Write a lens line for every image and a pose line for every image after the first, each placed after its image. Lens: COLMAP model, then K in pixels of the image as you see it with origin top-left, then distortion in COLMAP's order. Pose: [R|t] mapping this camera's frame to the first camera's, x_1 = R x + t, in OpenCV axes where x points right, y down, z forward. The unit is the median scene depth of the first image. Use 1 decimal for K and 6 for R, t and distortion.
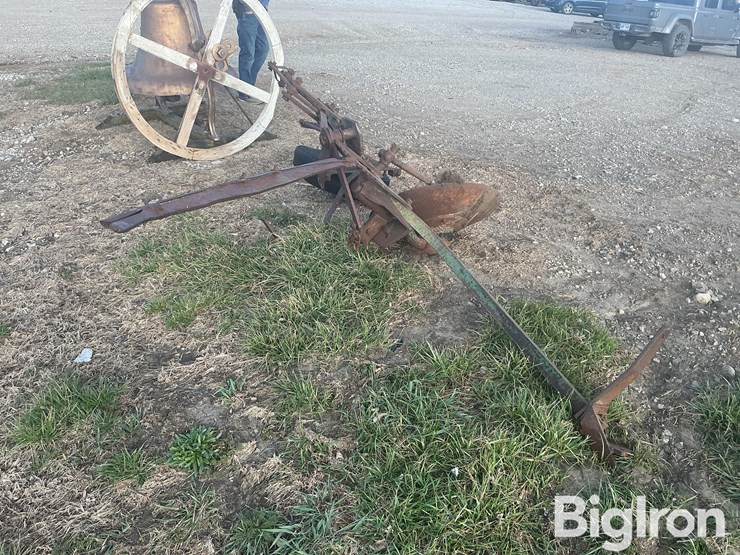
lens RADIAL K [[622.1, 0, 370.0], [0, 622.1, 277.5], [0, 0, 1]] dist [0.059018, -0.127609]
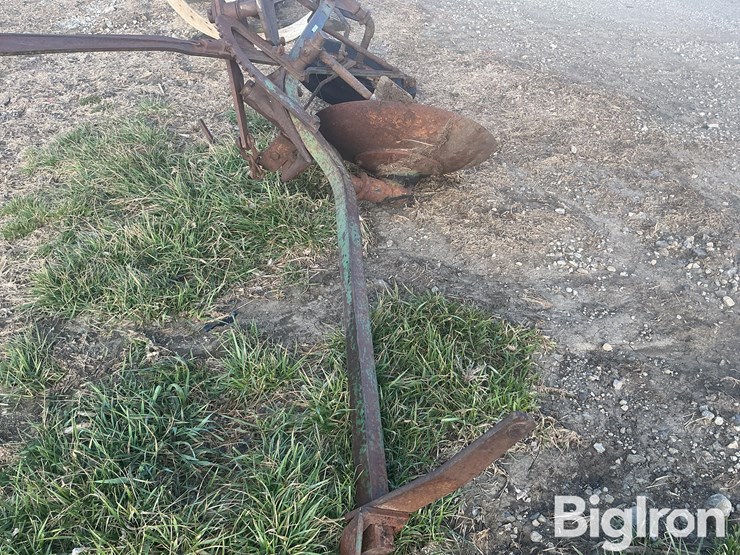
lens RADIAL K [[612.2, 0, 371.6], [0, 612.2, 285.4], [0, 0, 1]] dist [0.119971, -0.255045]
pose [[0.932327, 0.210217, -0.294237, 0.286895], [-0.165665, 0.971559, 0.169198, -0.056602], [0.321437, -0.109003, 0.940636, 0.289347]]
